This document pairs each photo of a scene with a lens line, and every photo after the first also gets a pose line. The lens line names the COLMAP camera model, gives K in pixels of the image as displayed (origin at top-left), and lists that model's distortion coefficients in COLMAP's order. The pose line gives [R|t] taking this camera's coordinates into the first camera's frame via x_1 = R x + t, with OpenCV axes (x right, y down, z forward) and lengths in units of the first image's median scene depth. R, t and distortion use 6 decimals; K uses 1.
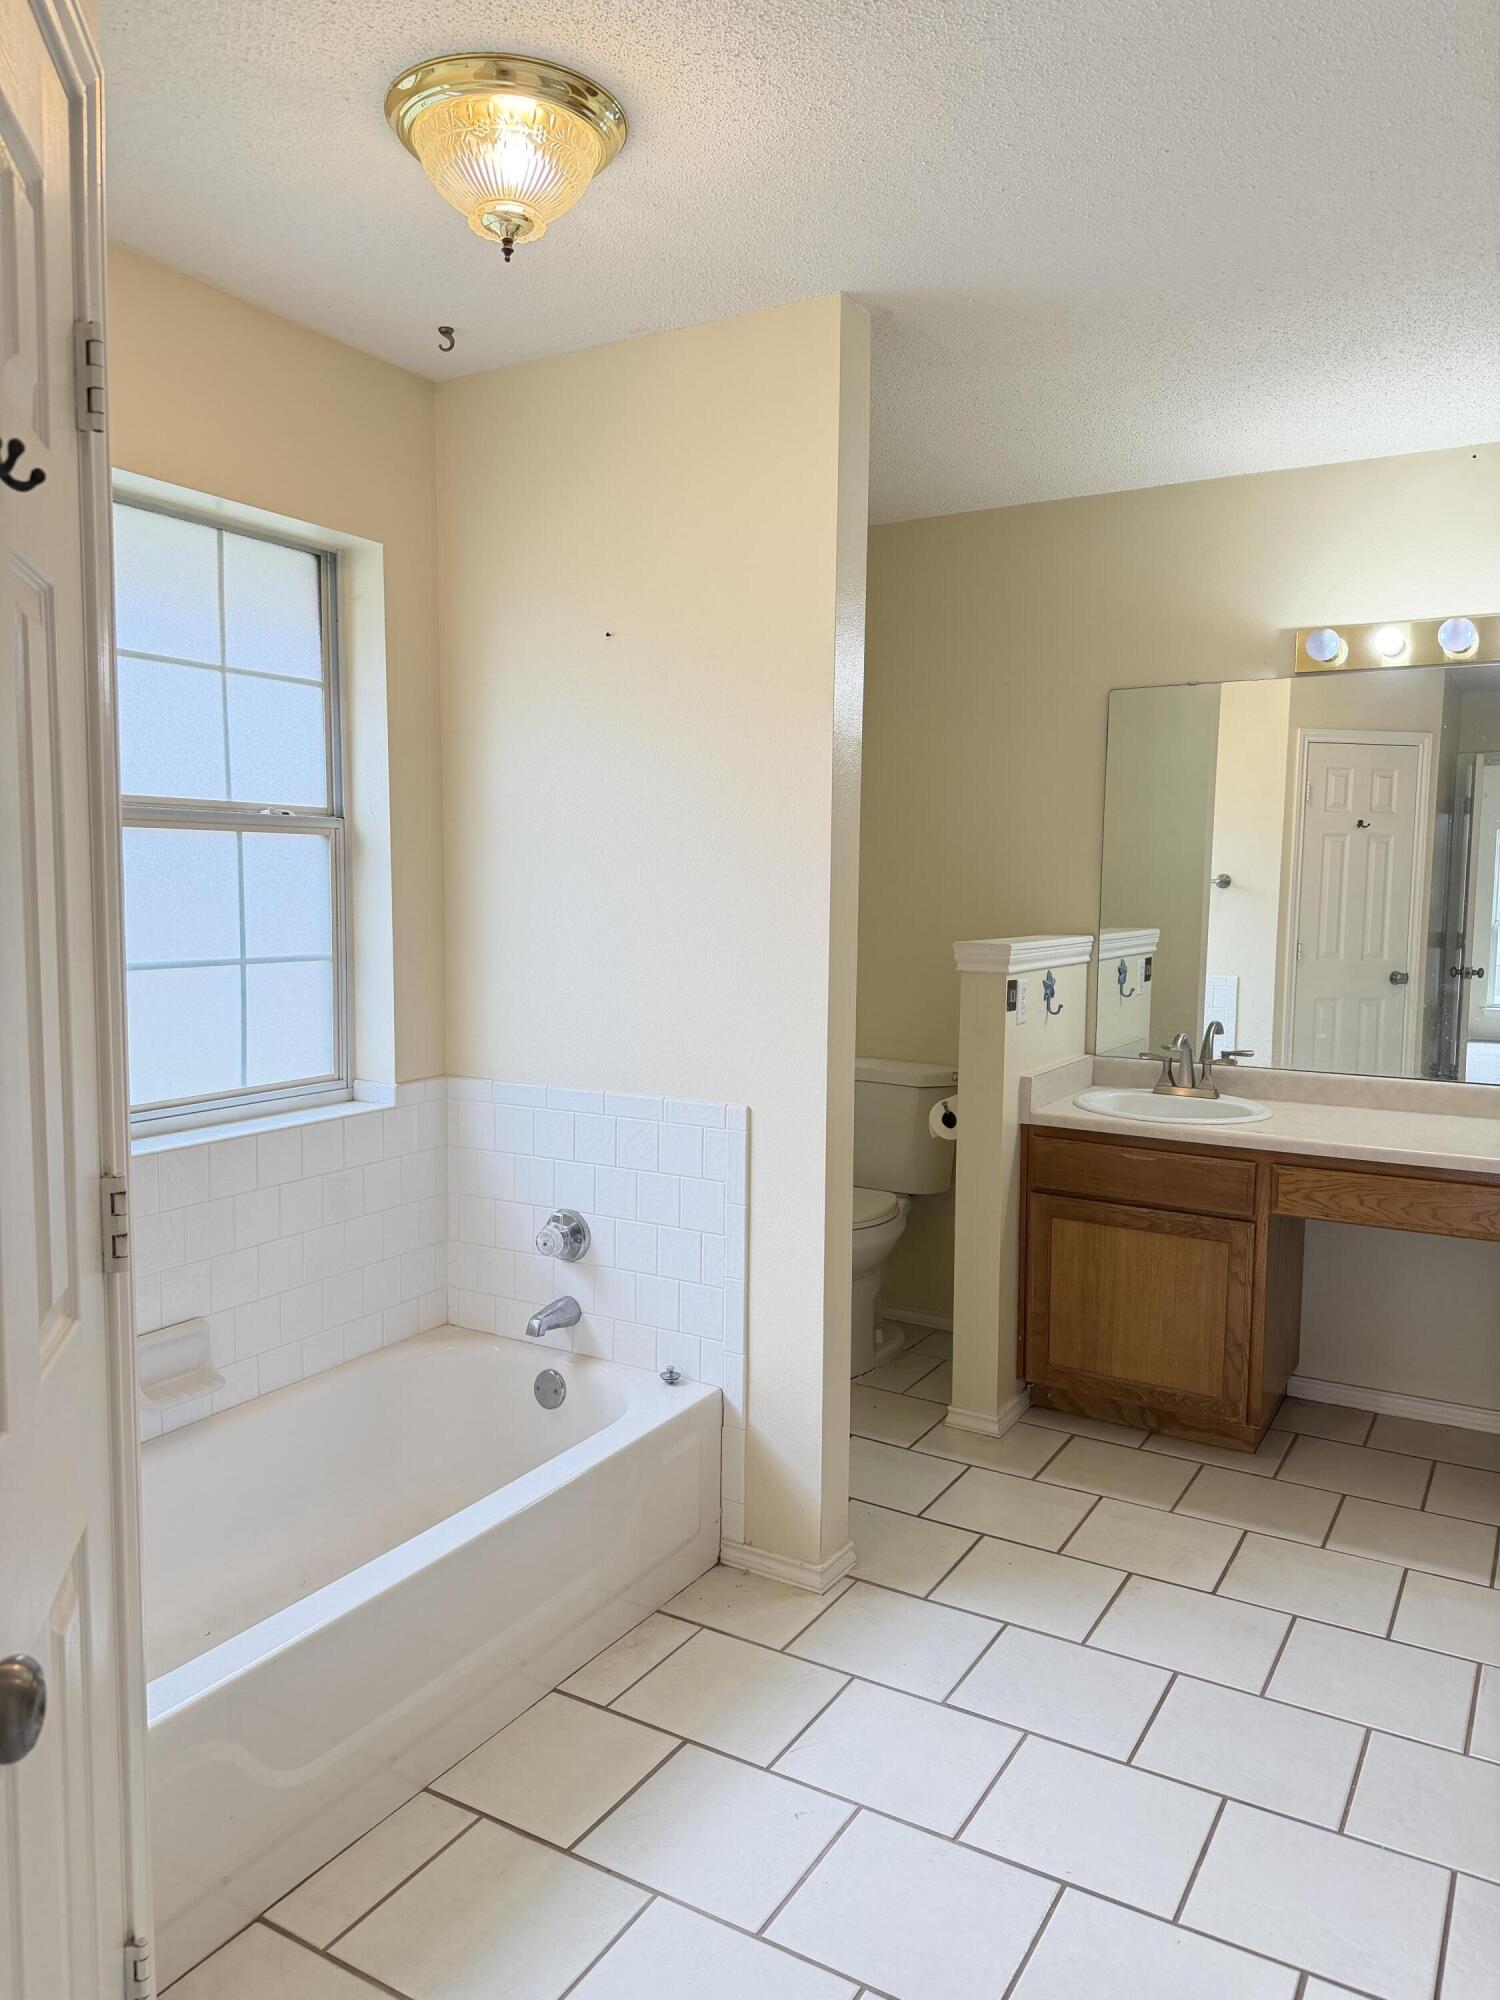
lens RADIAL K [[1387.2, 0, 739.8], [0, 1387.2, 1000.3], [0, 0, 1]] dist [0.119632, -0.218601]
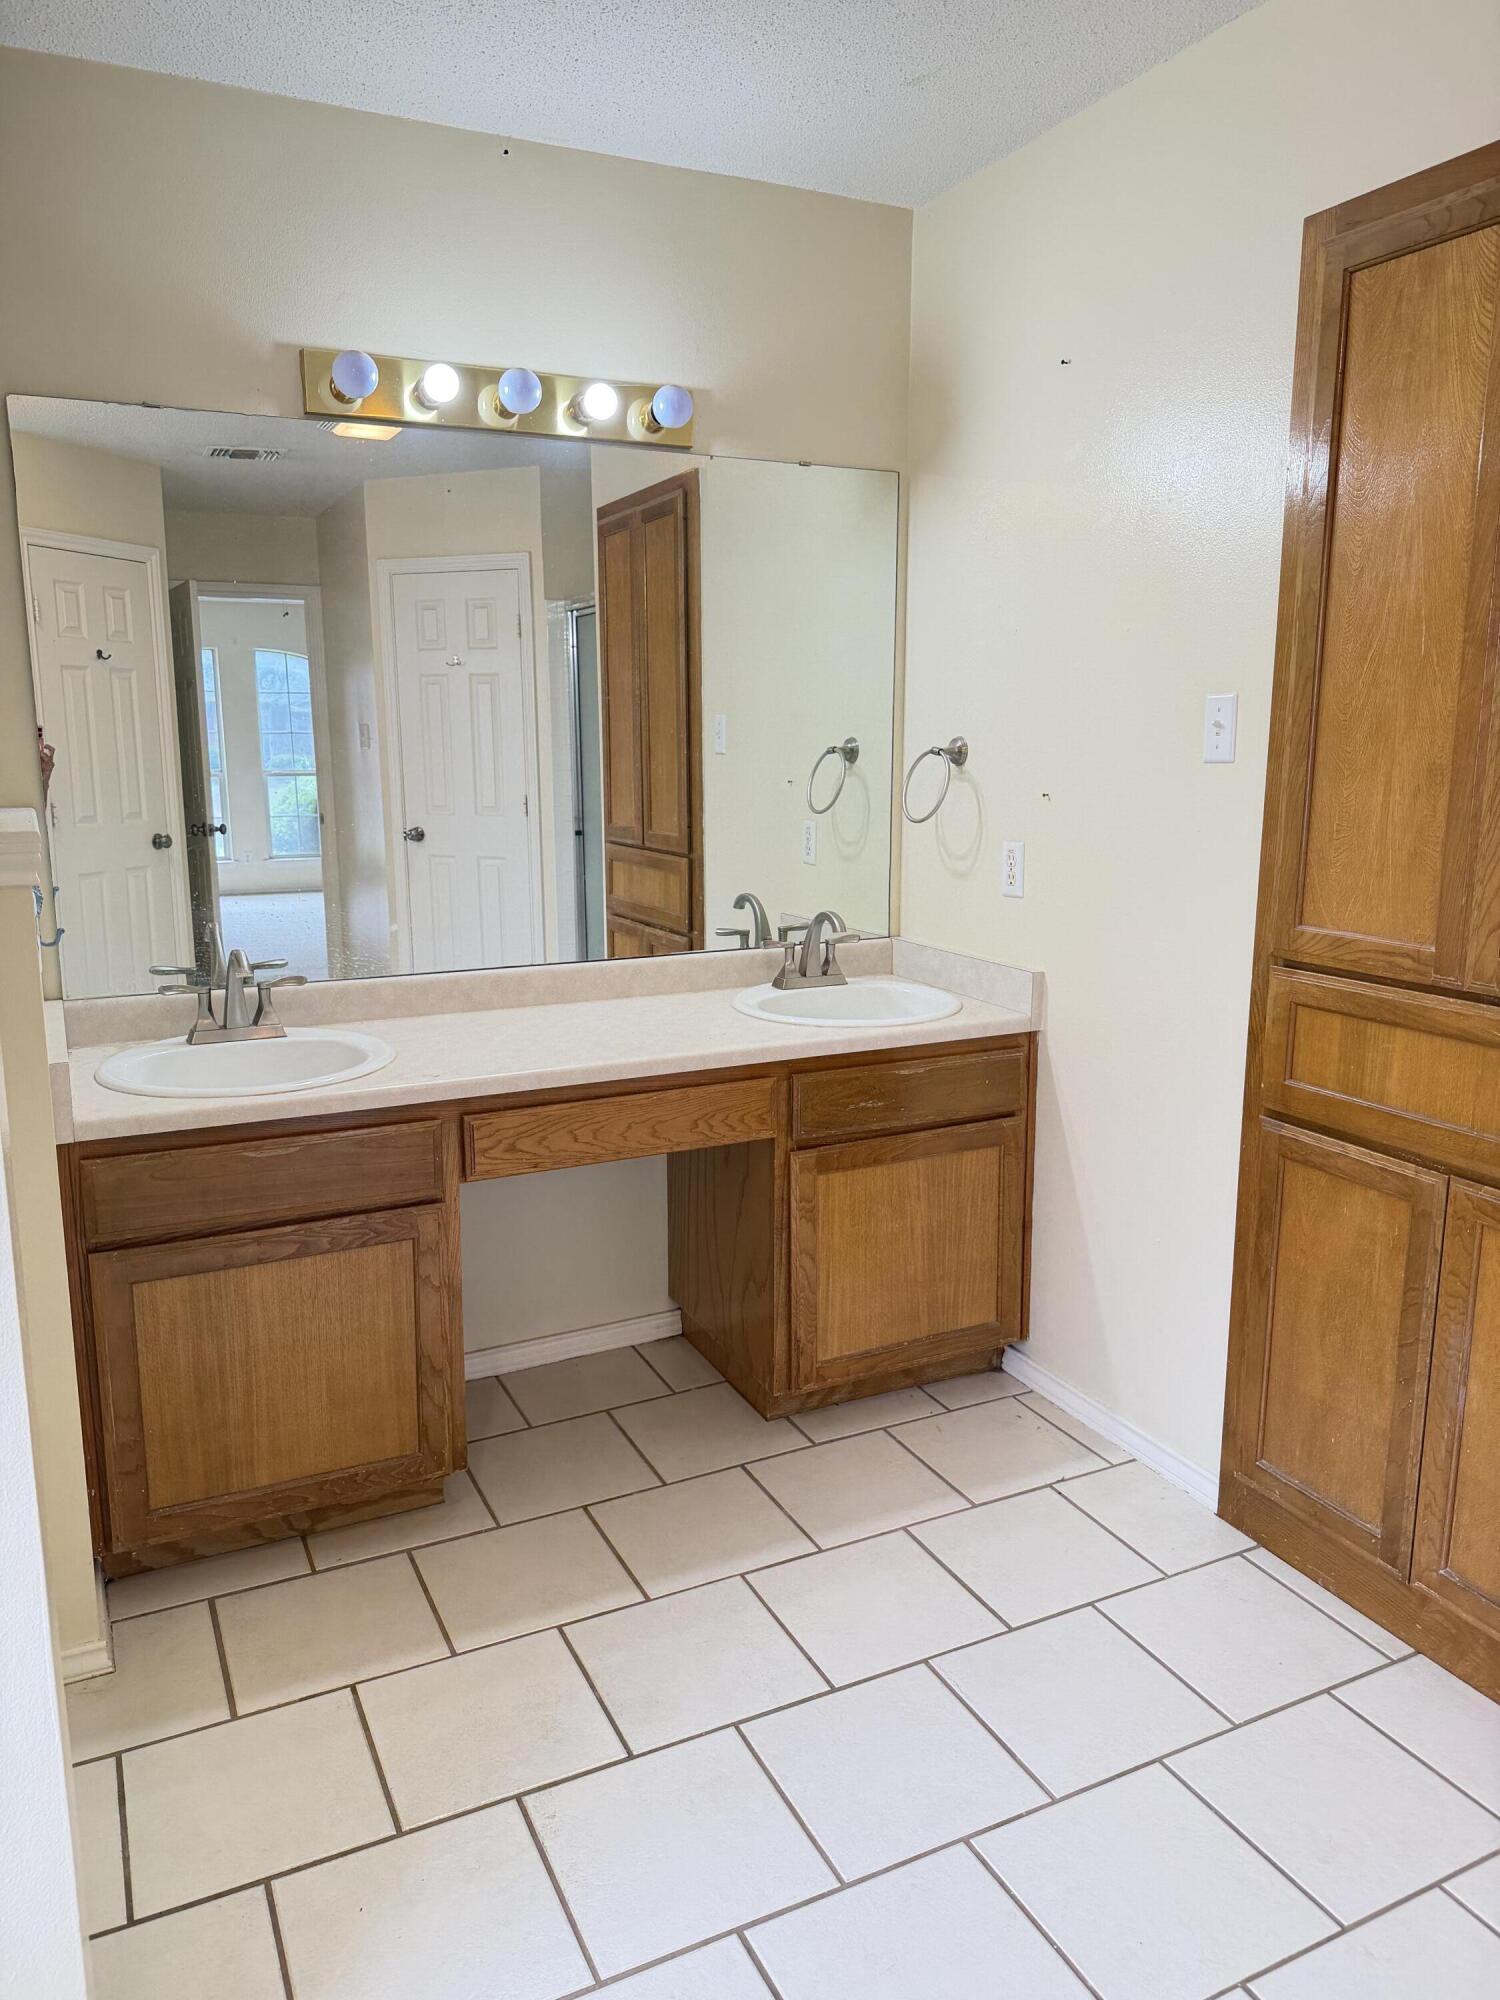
lens RADIAL K [[1387.2, 0, 739.8], [0, 1387.2, 1000.3], [0, 0, 1]] dist [0.119632, -0.218601]
pose [[0.548052, -0.166503, 0.819705, -0.110297], [0.081913, 0.985961, 0.145506, -0.031687], [-0.832424, -0.012600, 0.553997, 0.456159]]
